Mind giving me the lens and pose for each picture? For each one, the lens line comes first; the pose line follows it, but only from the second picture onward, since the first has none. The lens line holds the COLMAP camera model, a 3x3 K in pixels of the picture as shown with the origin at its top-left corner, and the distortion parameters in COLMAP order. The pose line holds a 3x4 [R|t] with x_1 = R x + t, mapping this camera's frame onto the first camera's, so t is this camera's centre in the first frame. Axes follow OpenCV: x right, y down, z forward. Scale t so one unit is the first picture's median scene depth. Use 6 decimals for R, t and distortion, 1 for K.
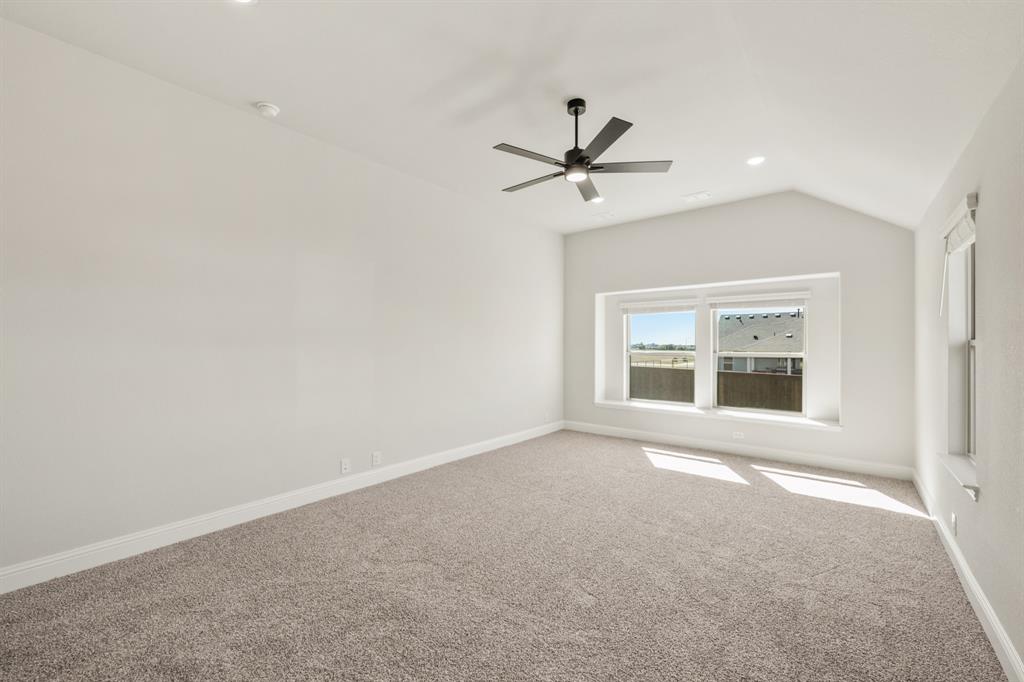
lens RADIAL K [[418.1, 0, 500.9], [0, 418.1, 342.6], [0, 0, 1]] dist [-0.003172, -0.000328]
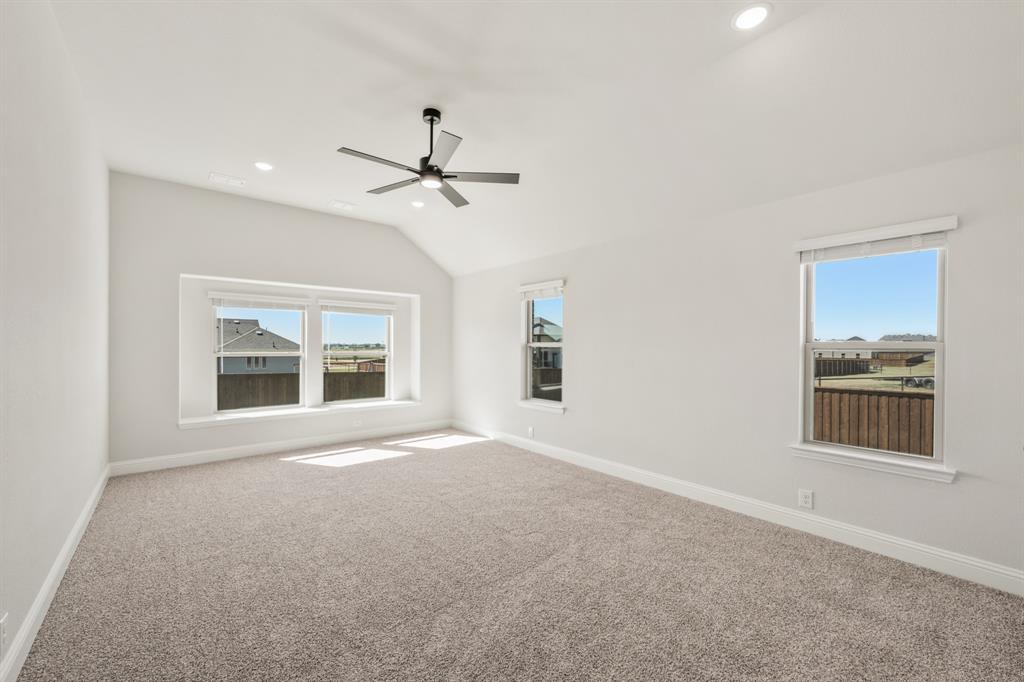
lens RADIAL K [[418.1, 0, 521.8], [0, 418.1, 345.5], [0, 0, 1]] dist [-0.003172, -0.000328]
pose [[0.148351, 0.001910, 0.988933, -0.491193], [-0.008798, 0.999961, -0.000612, 0.003636], [-0.988896, -0.008609, 0.148362, 0.372522]]
